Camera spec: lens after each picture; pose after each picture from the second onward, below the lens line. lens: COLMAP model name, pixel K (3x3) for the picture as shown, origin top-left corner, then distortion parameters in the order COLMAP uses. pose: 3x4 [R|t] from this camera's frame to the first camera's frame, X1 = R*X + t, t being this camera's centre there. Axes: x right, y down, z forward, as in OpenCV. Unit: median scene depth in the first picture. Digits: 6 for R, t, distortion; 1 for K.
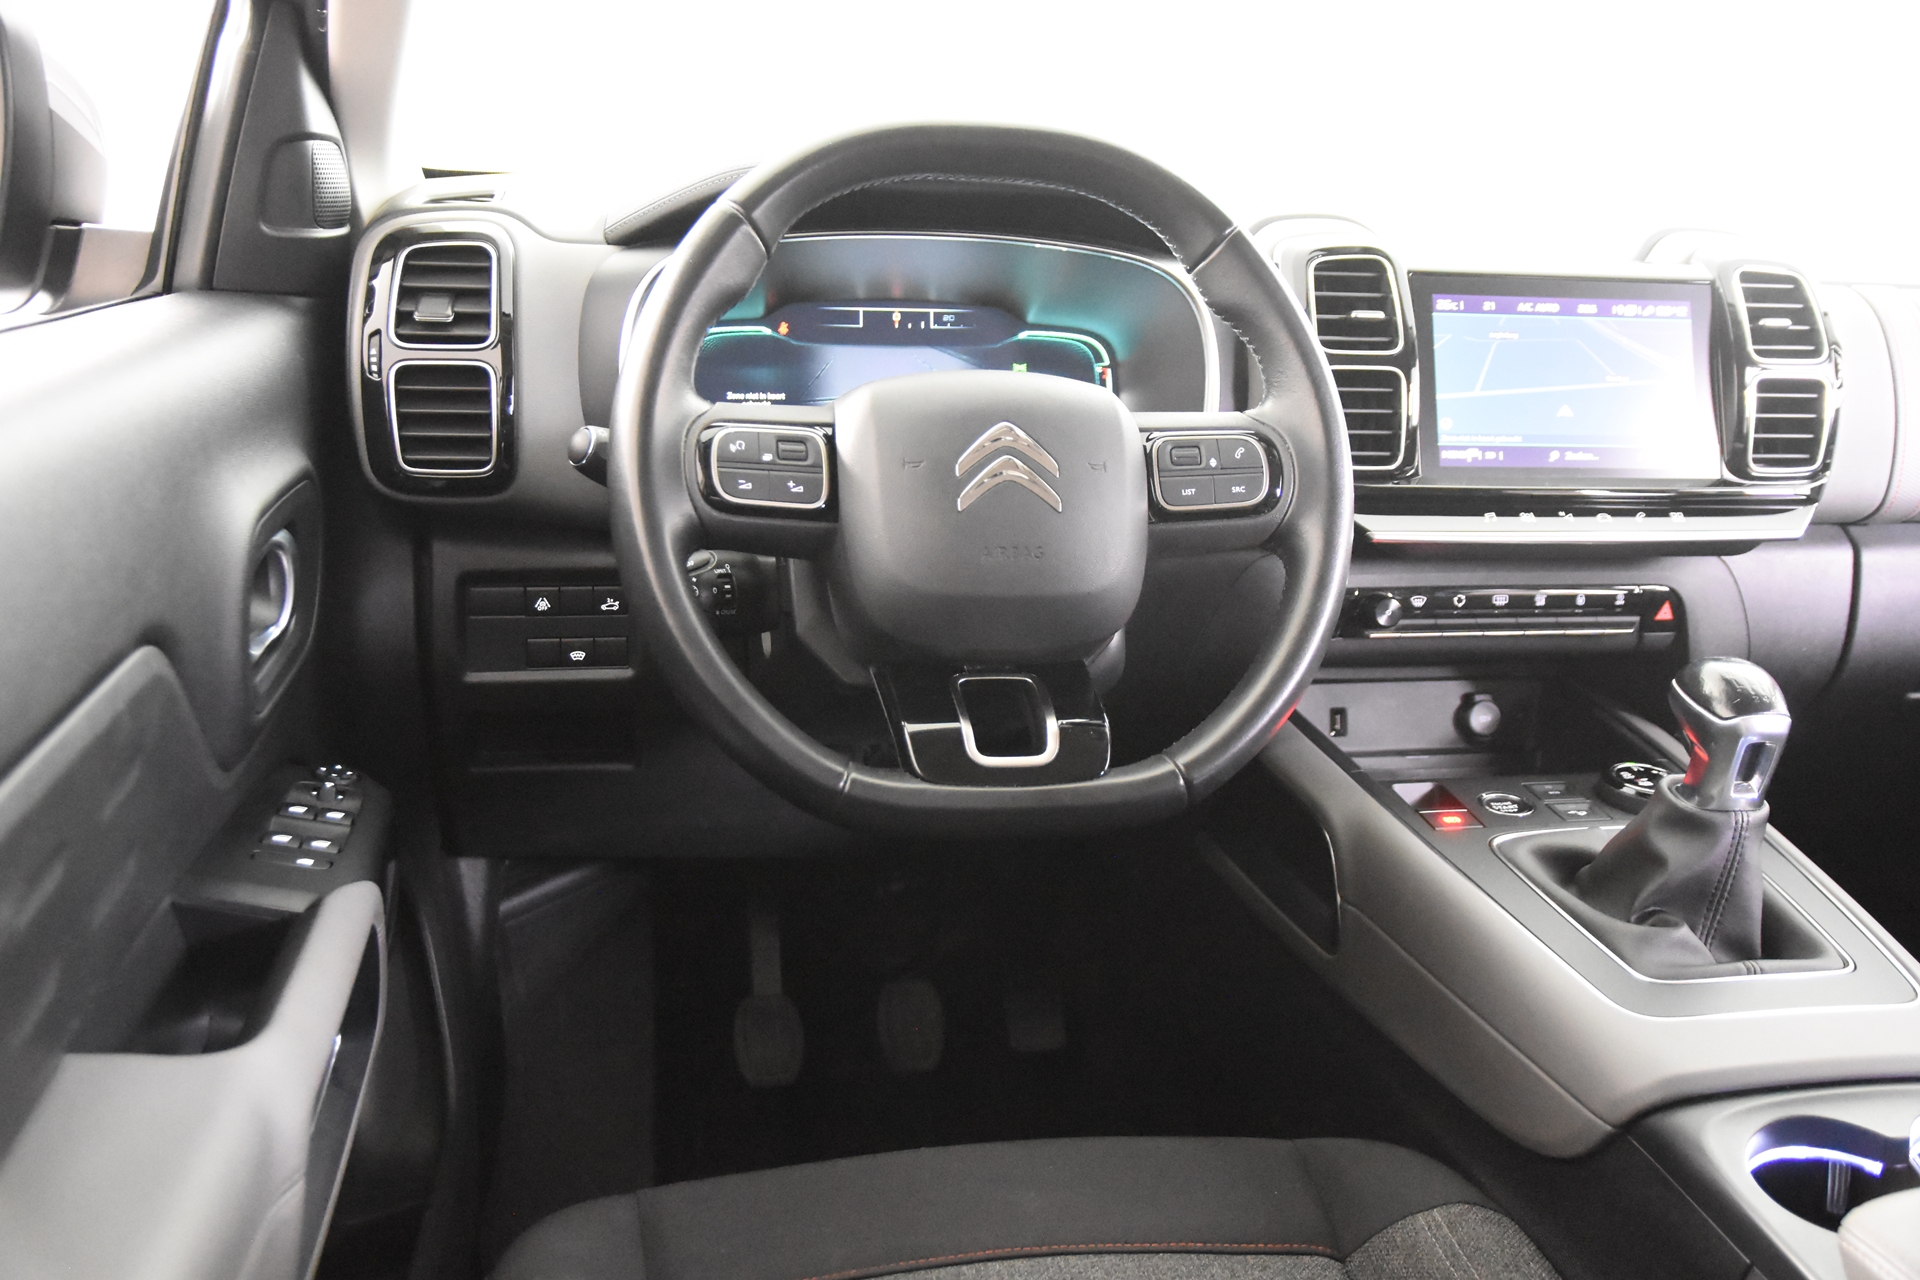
lens RADIAL K [[1827.3, 0, 942.0], [0, 1827.3, 614.9], [0, 0, 1]] dist [-0.021398, 0.000000]
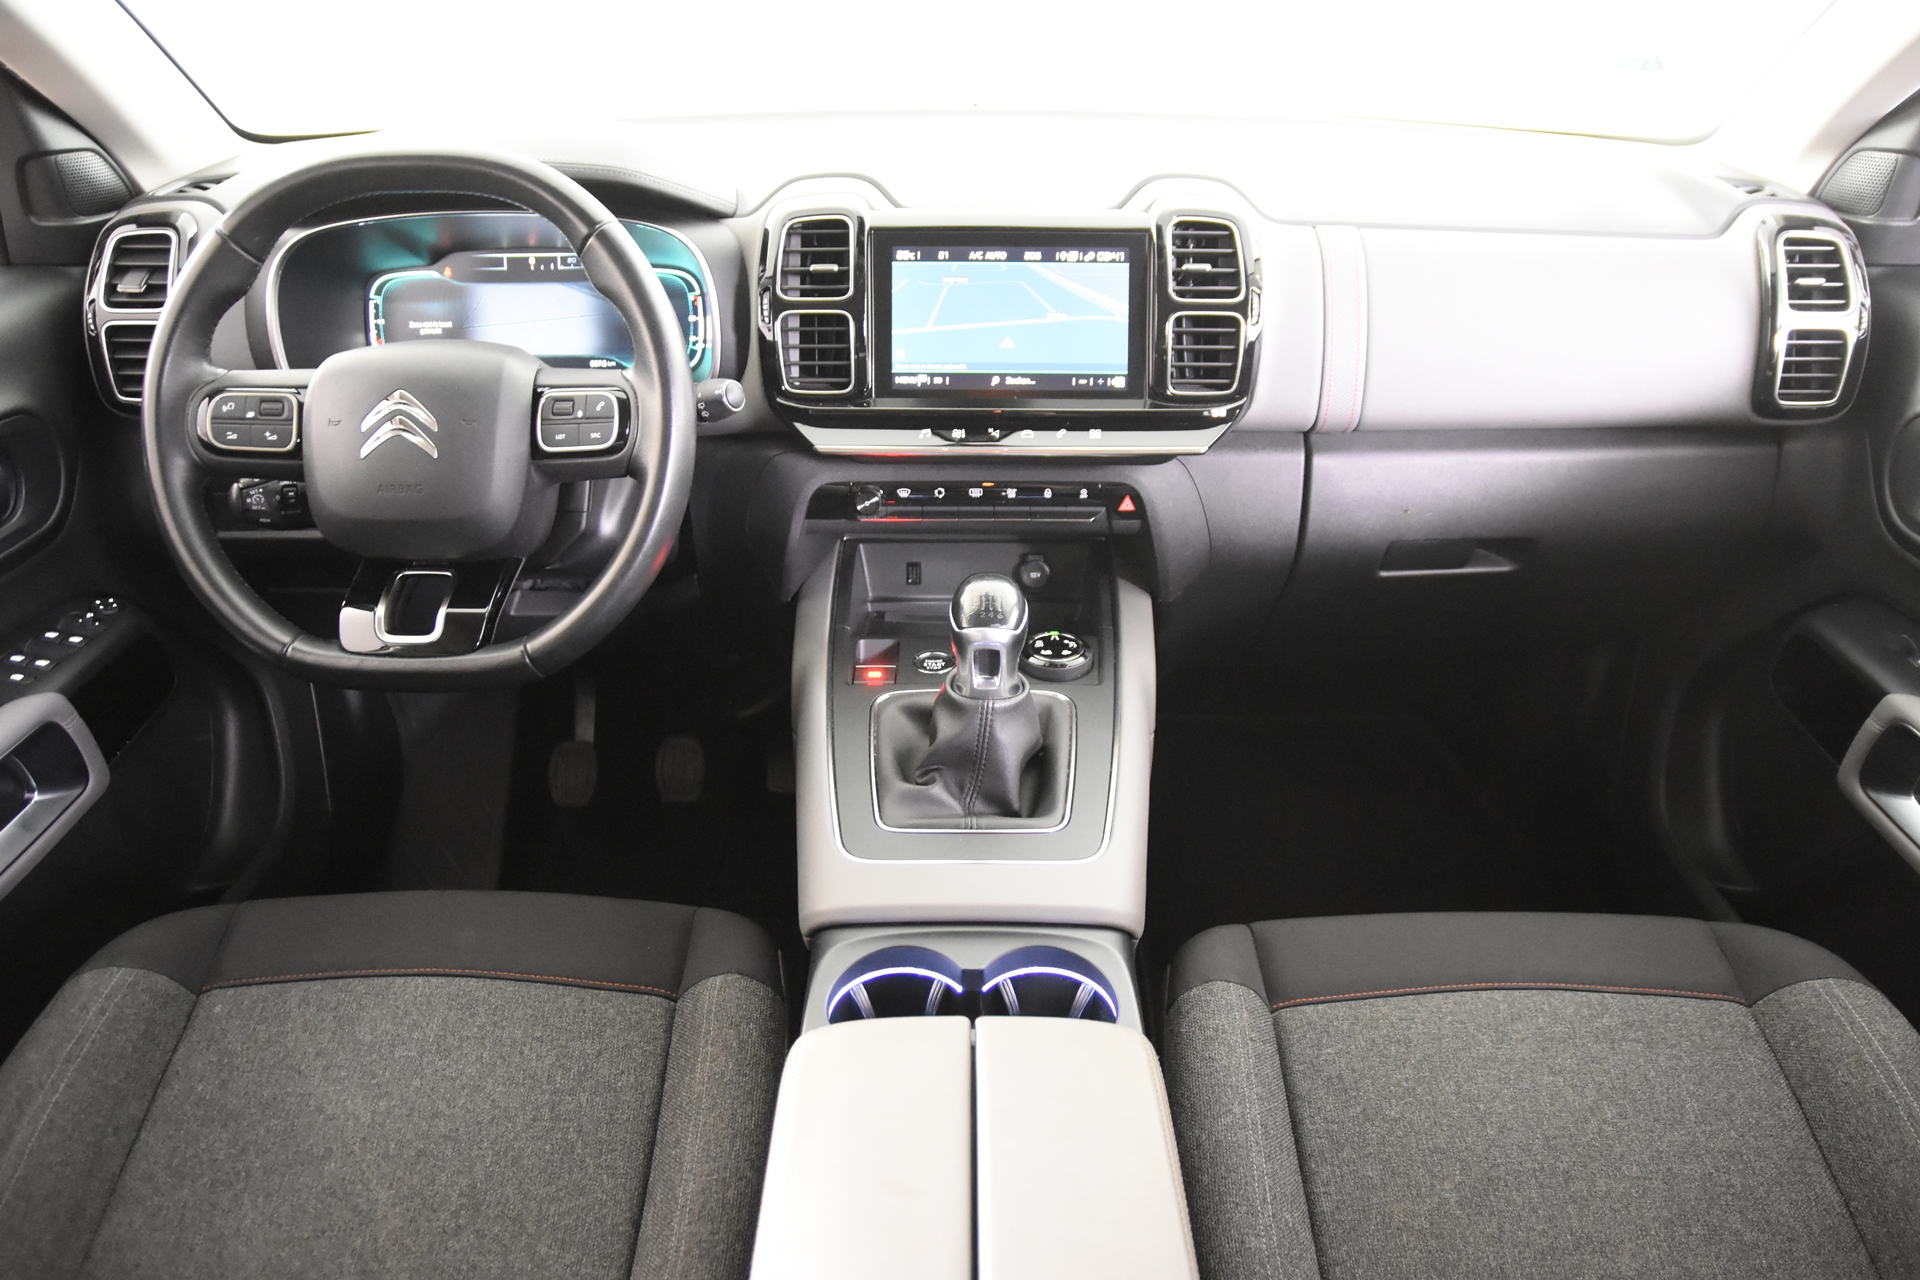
lens RADIAL K [[1482.1, 0, 970.1], [0, 1482.1, 629.1], [0, 0, 1]] dist [-0.122046, 0.107862]
pose [[0.977990, 0.051016, -0.202320, 0.526662], [-0.012470, 0.982207, 0.187388, -0.108753], [0.208280, -0.180741, 0.961224, 0.020174]]
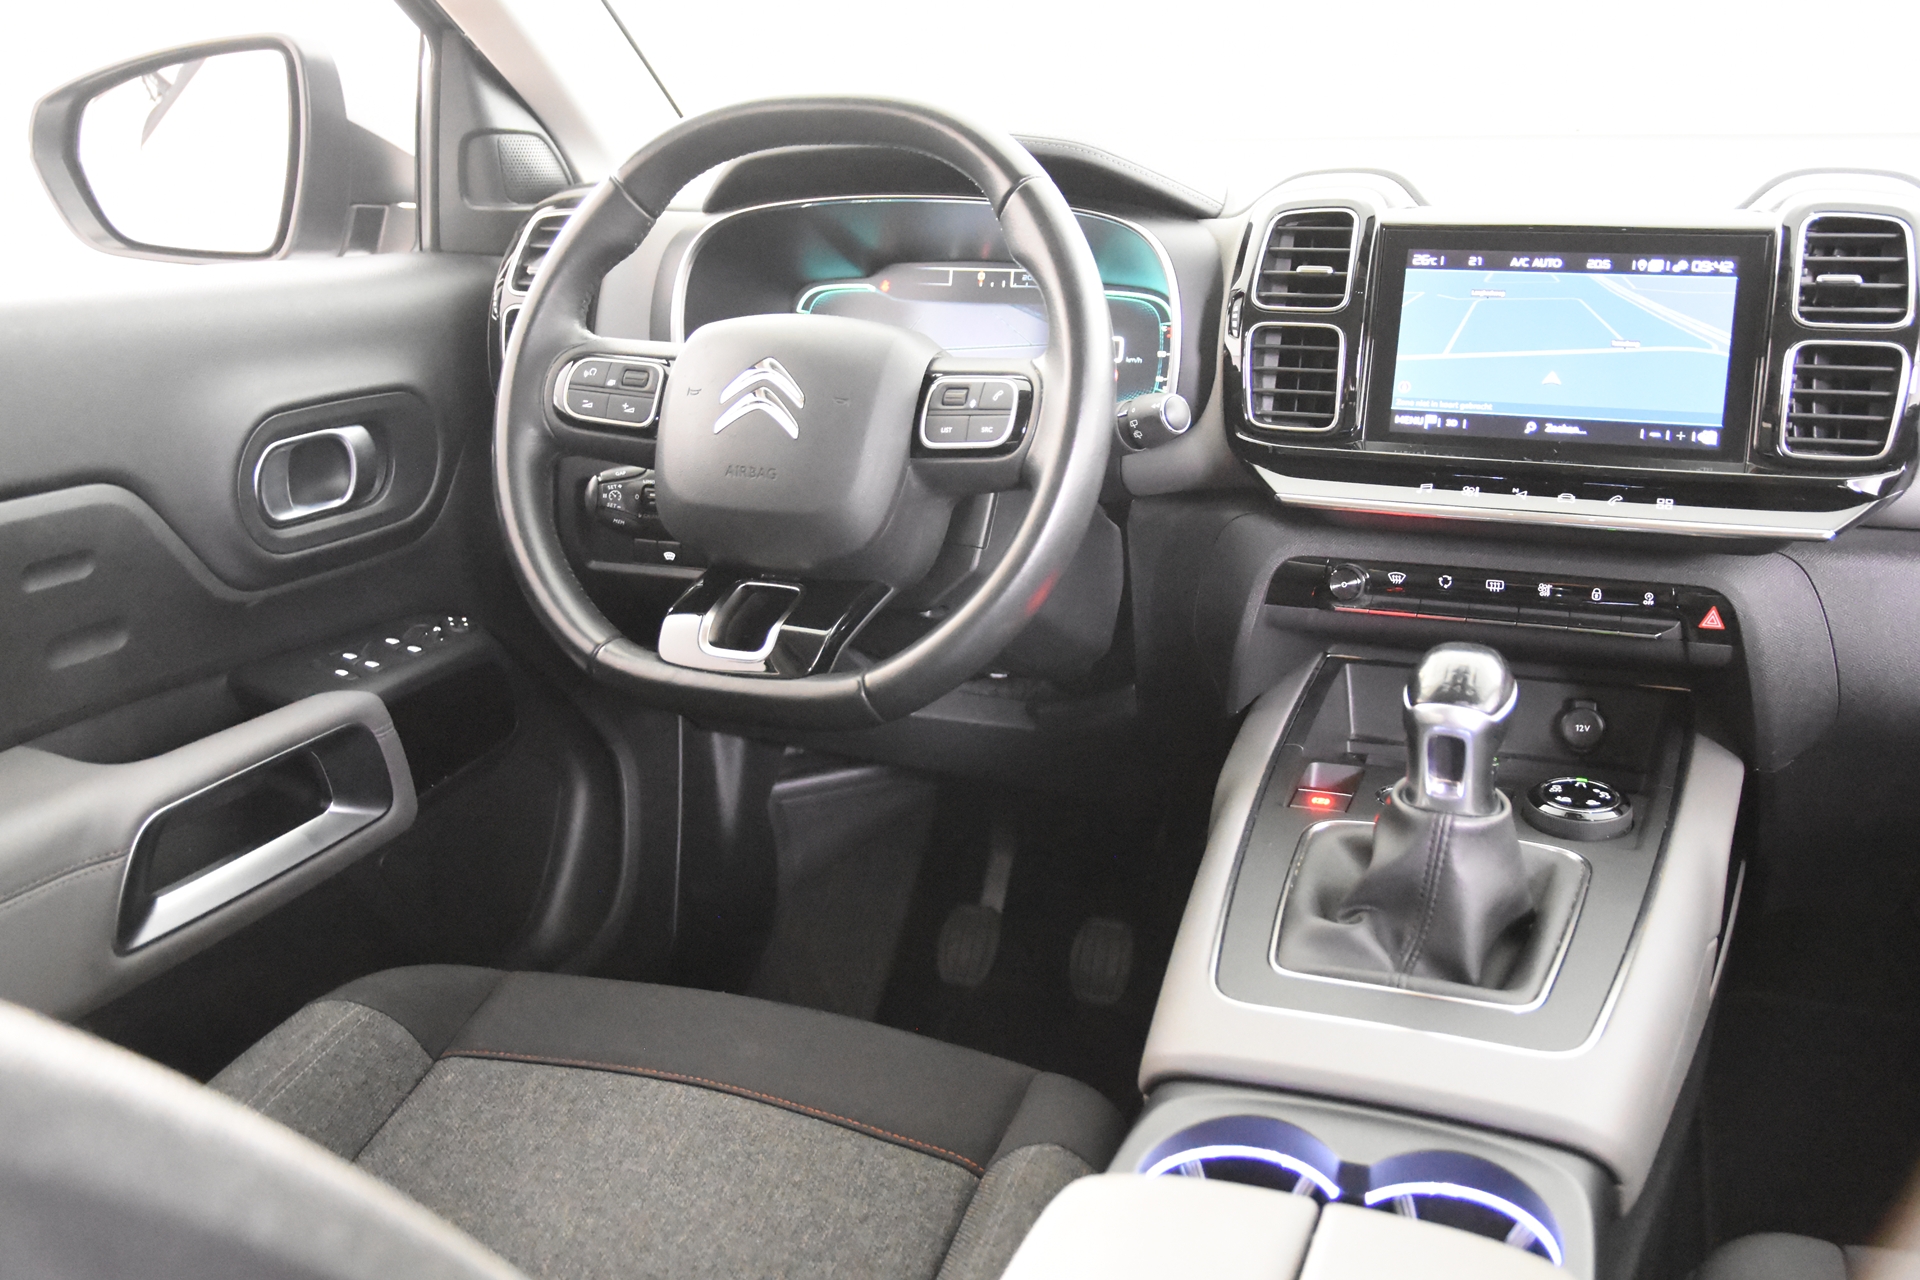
lens RADIAL K [[1827.3, 0, 958.9], [0, 1827.3, 628.6], [0, 0, 1]] dist [-0.021398, 0.000000]
pose [[0.833911, 0.102535, -0.542291, 0.598691], [-0.098544, 0.994463, 0.036494, 0.006619], [0.543030, 0.023007, 0.839398, 0.092721]]
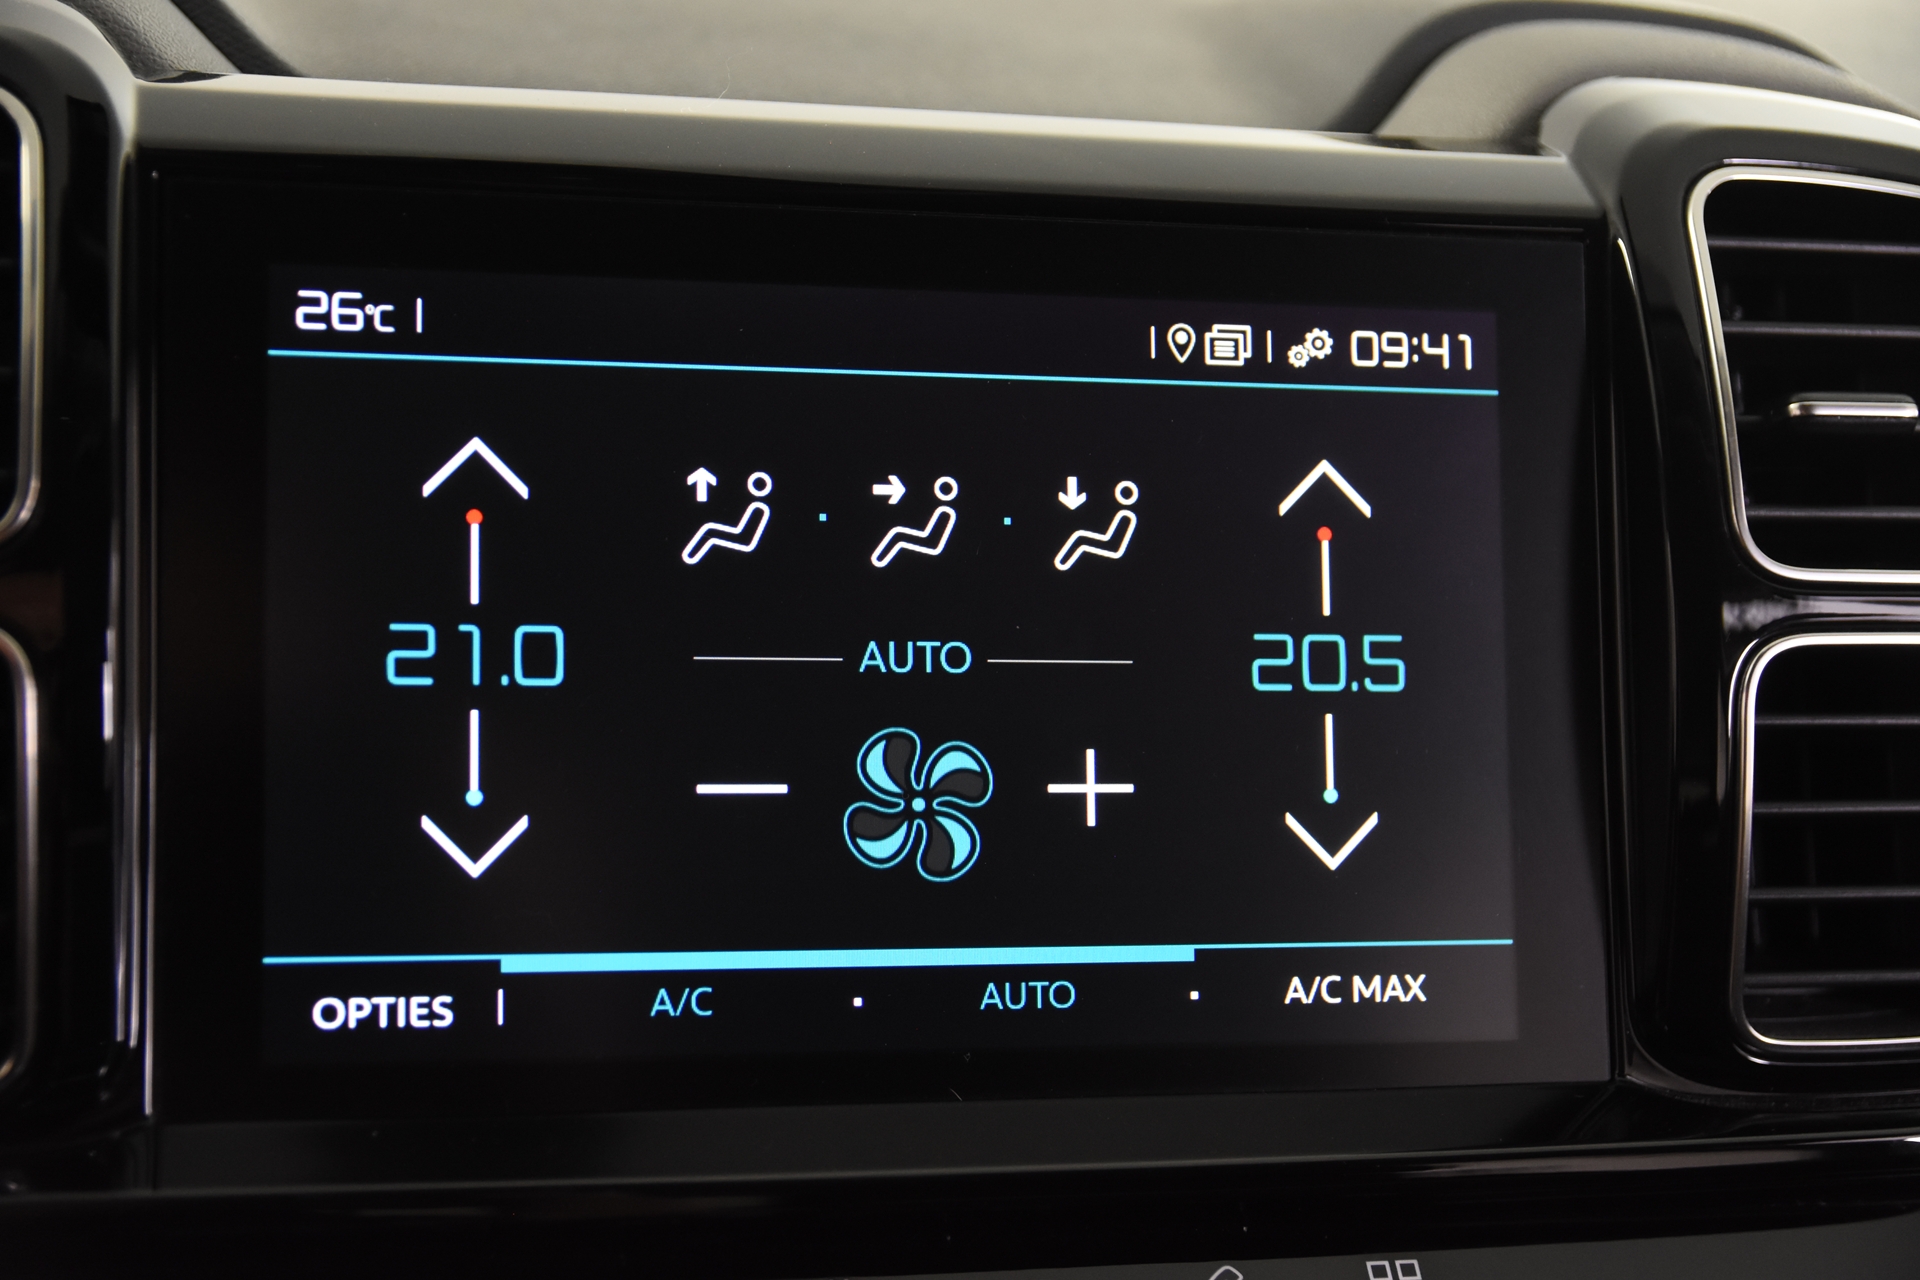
lens RADIAL K [[3092.8, 0, 972.0], [0, 3092.8, 633.1], [0, 0, 1]] dist [-0.014436, 0.000000]
pose [[0.998565, 0.015510, 0.051250, 0.331330], [-0.014202, 0.999567, -0.025785, -0.122294], [-0.051627, 0.025020, 0.998353, 0.622879]]
